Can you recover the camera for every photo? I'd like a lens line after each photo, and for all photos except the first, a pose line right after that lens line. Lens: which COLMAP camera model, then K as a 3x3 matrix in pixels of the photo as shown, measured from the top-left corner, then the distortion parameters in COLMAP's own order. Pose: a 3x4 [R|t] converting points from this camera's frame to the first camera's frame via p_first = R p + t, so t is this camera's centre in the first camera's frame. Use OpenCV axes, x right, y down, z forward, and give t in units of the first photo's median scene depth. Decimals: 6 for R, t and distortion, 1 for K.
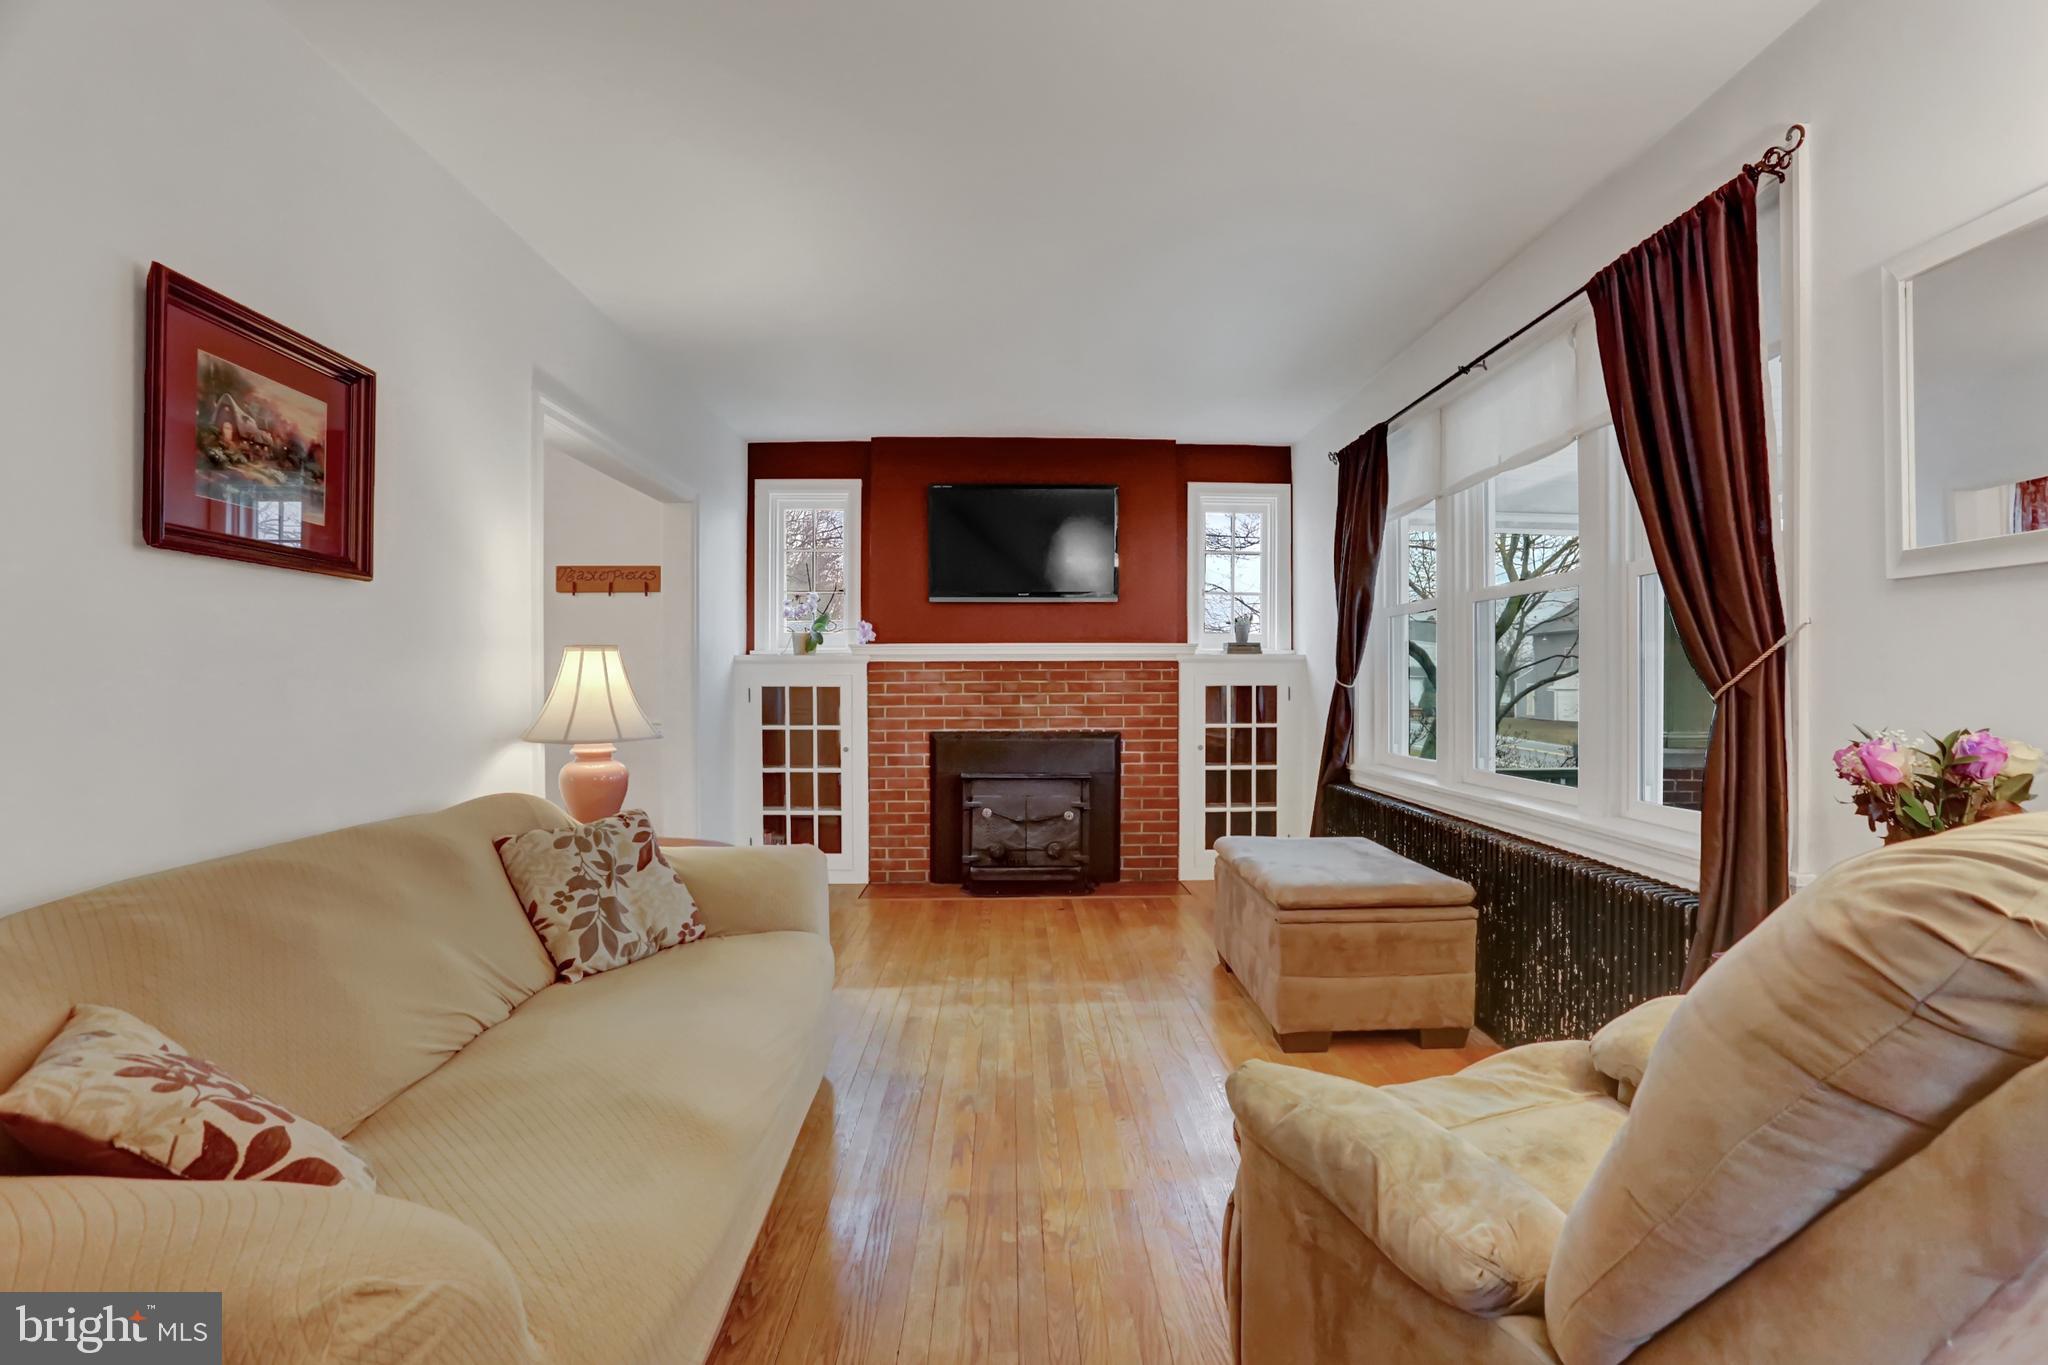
lens RADIAL K [[980.7, 0, 1056.1], [0, 980.7, 693.4], [0, 0, 1]] dist [-0.081533, 0.040503]
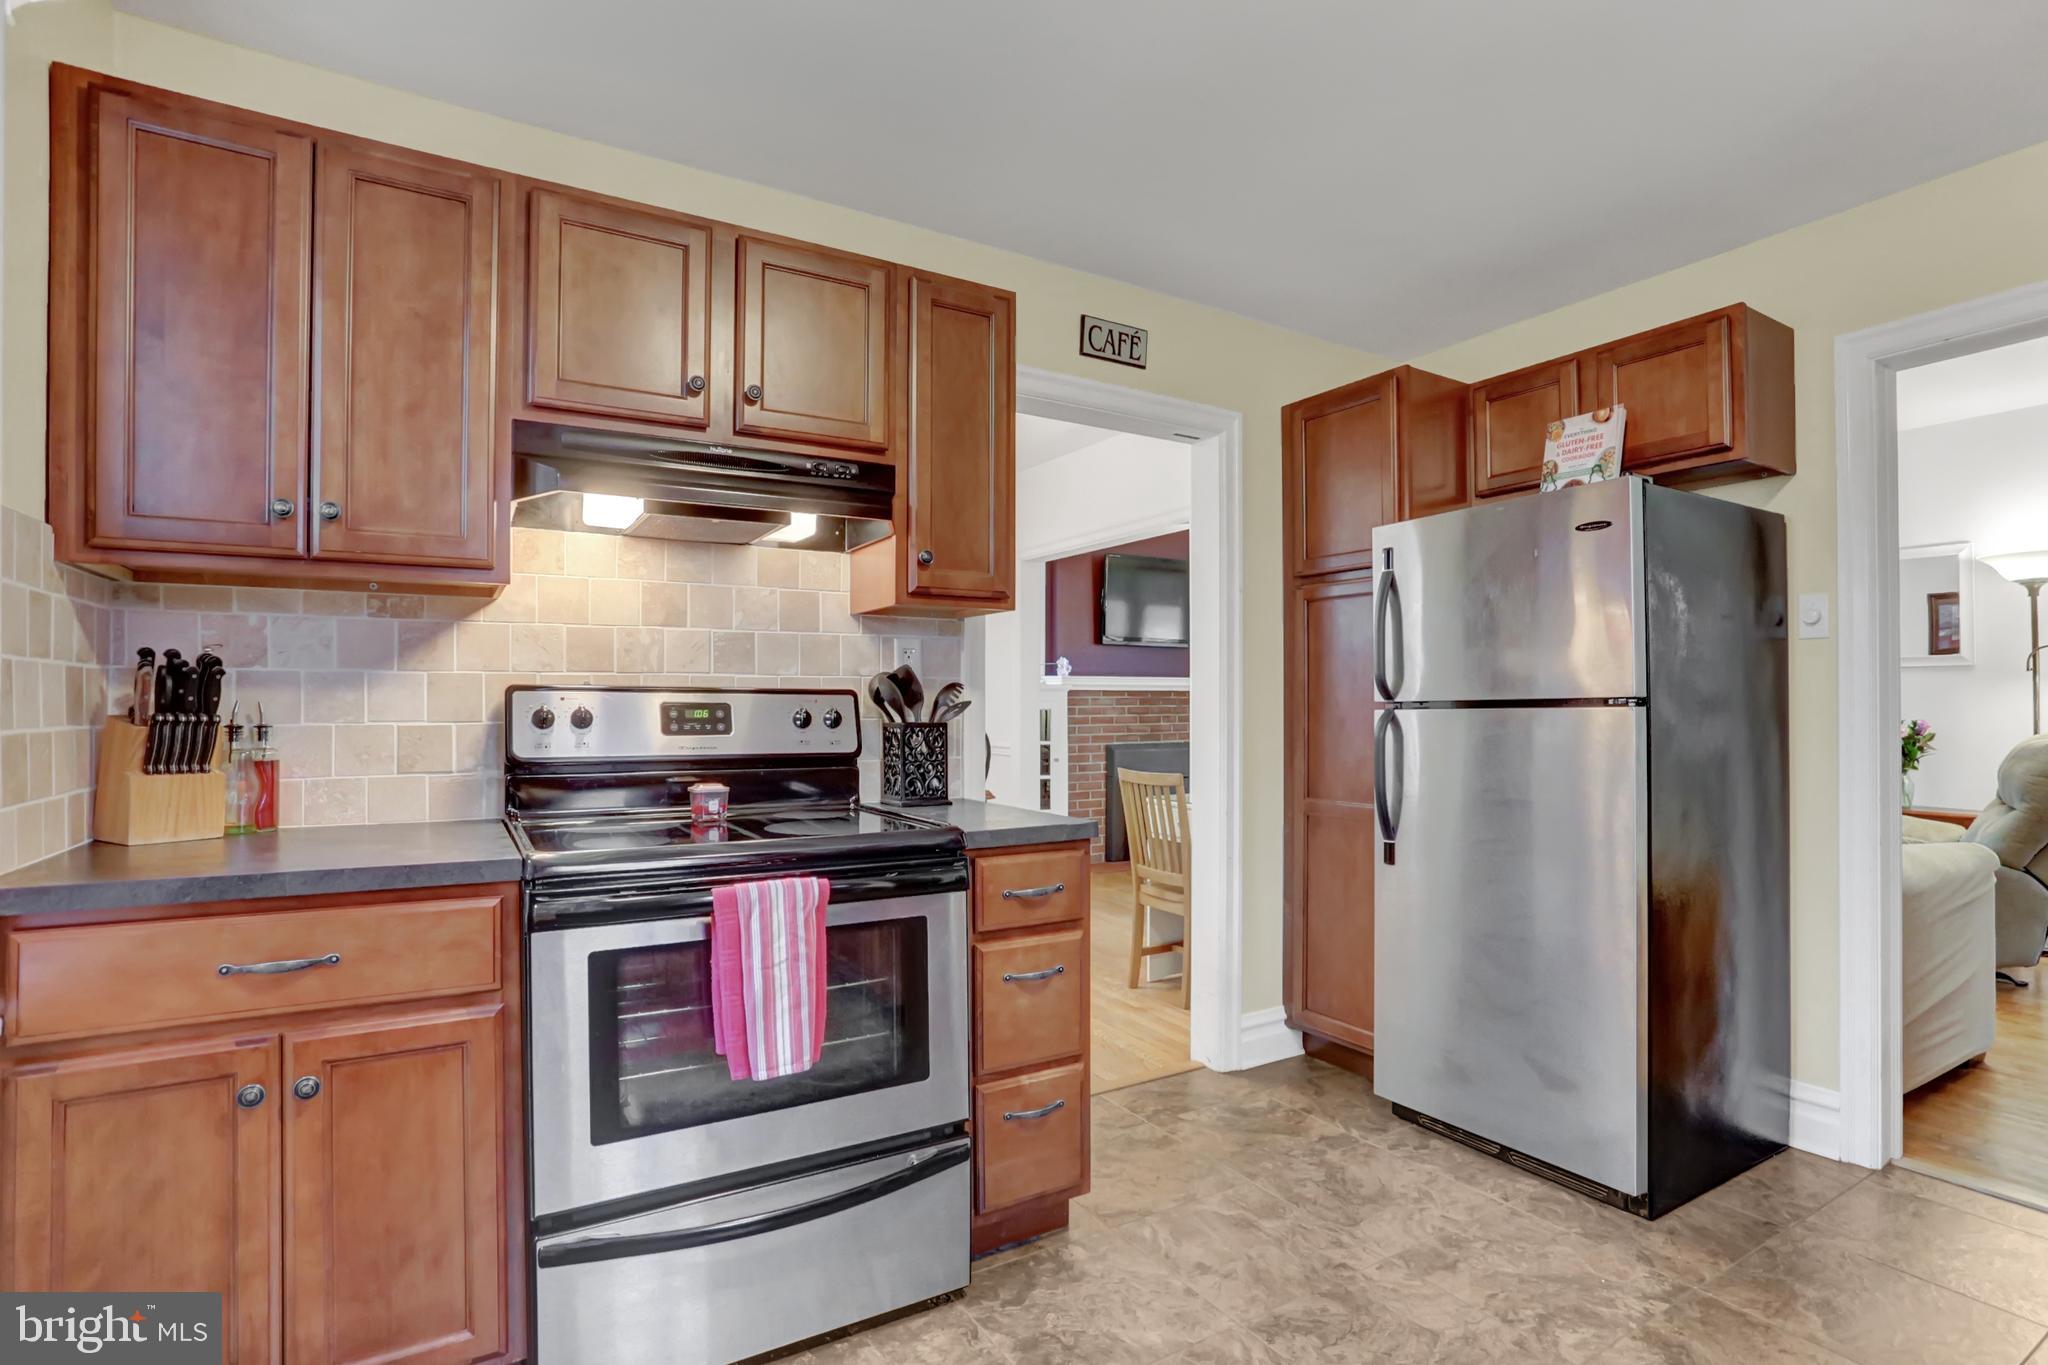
lens RADIAL K [[977.2, 0, 1040.2], [0, 977.2, 688.1], [0, 0, 1]] dist [-0.080107, 0.035409]
pose [[0.873343, 0.010645, 0.486989, -0.857236], [0.004737, 0.999528, -0.030343, 0.003350], [-0.487083, 0.028806, 0.872881, -0.084469]]
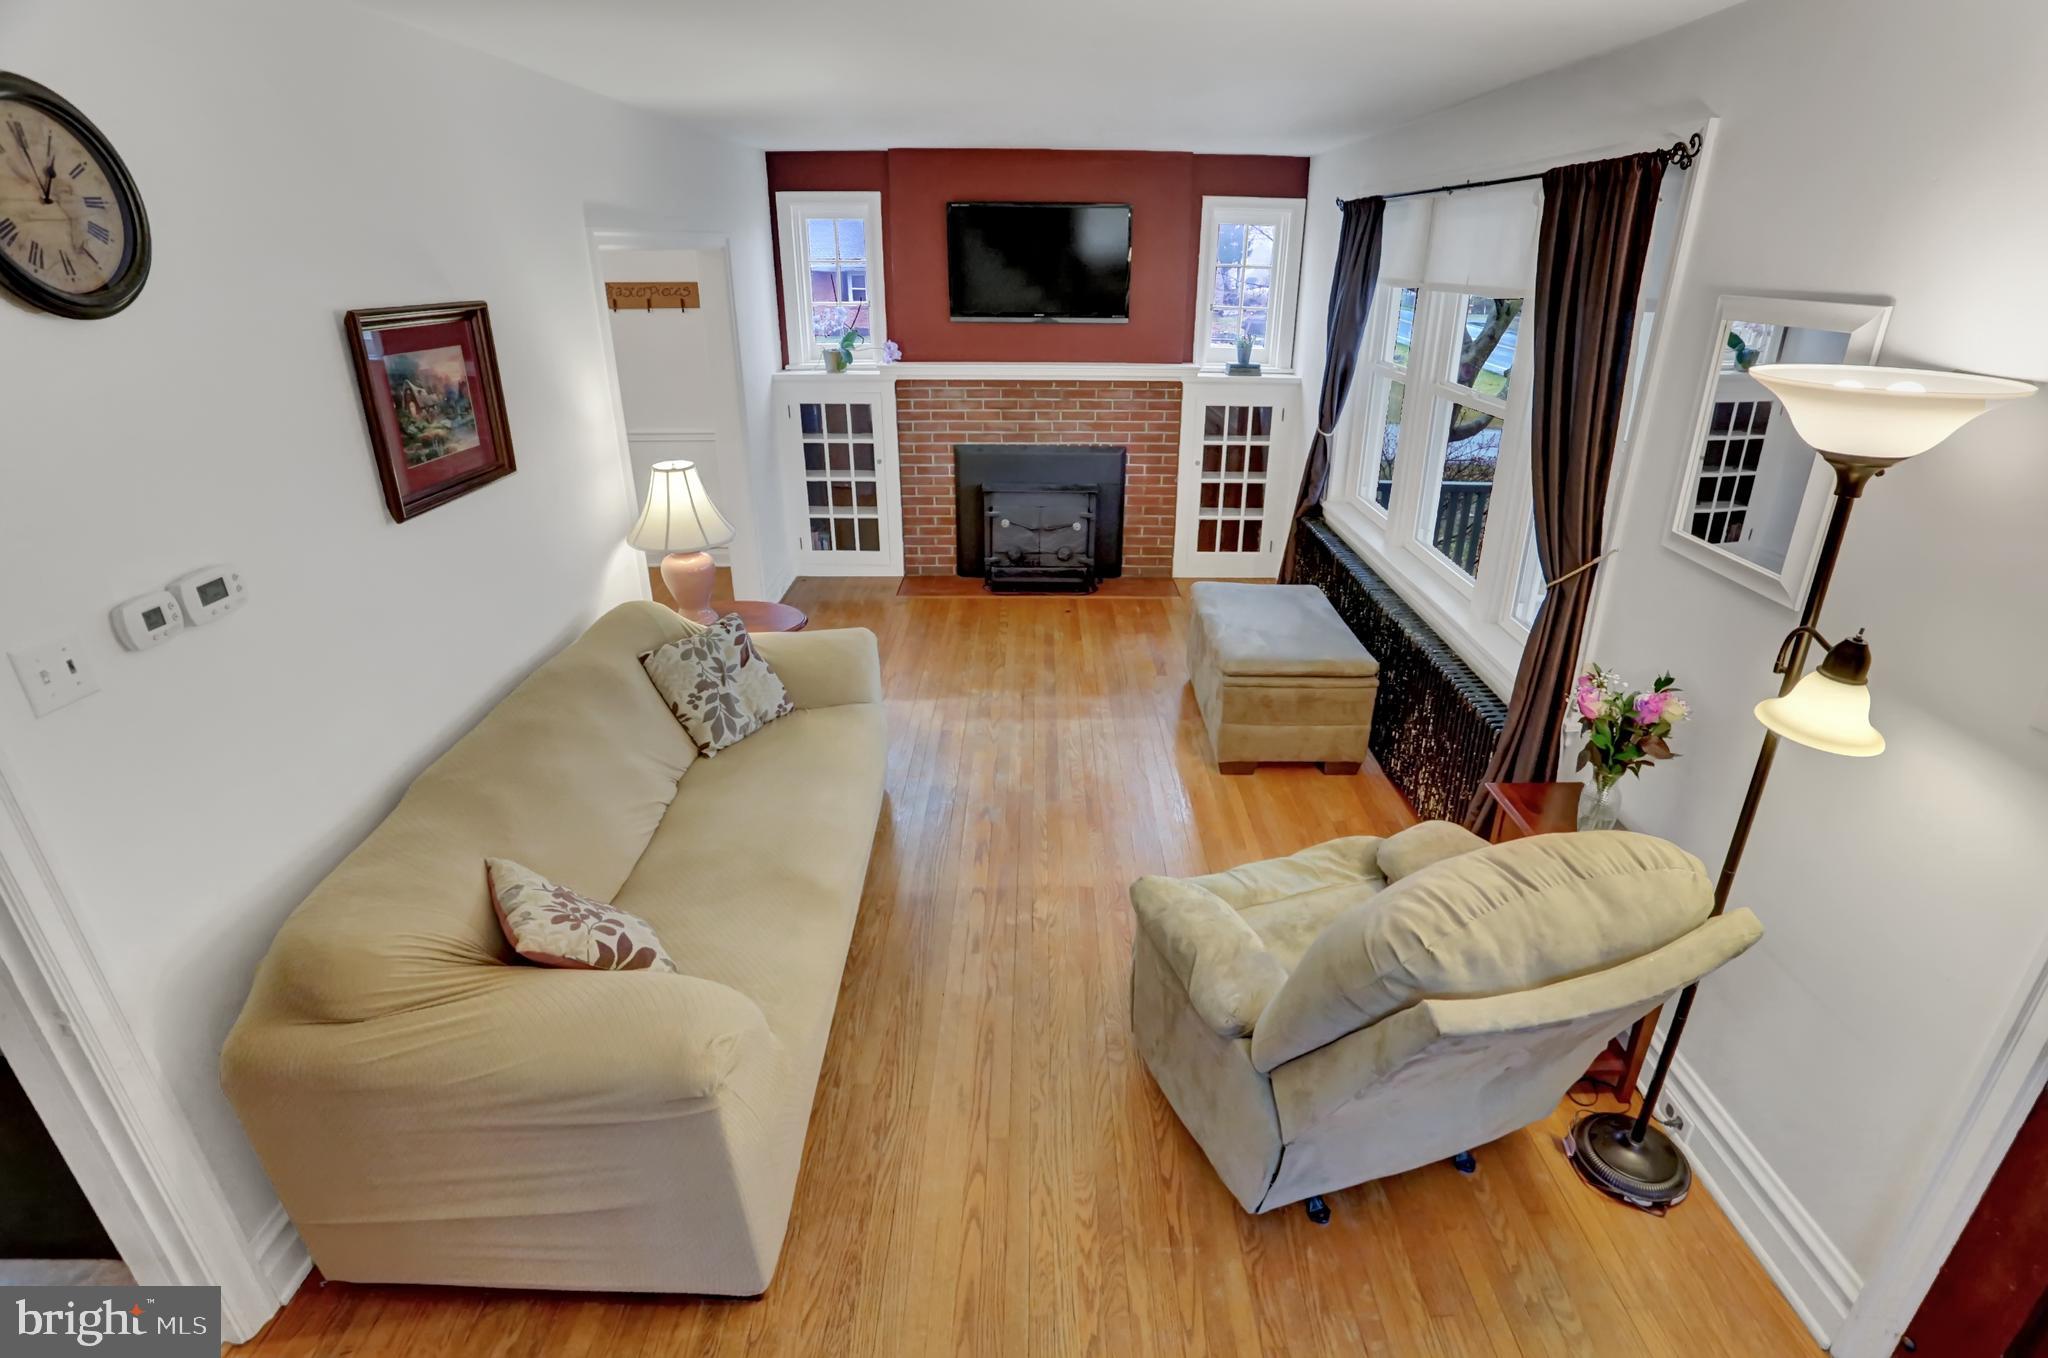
lens RADIAL K [[967.1, 0, 1055.2], [0, 967.1, 677.9], [0, 0, 1]] dist [-0.082797, 0.035736]
pose [[0.999456, 0.021861, -0.024684, 0.018951], [-0.010551, 0.921305, 0.388697, -0.146137], [0.031239, -0.388226, 0.921035, -0.104489]]
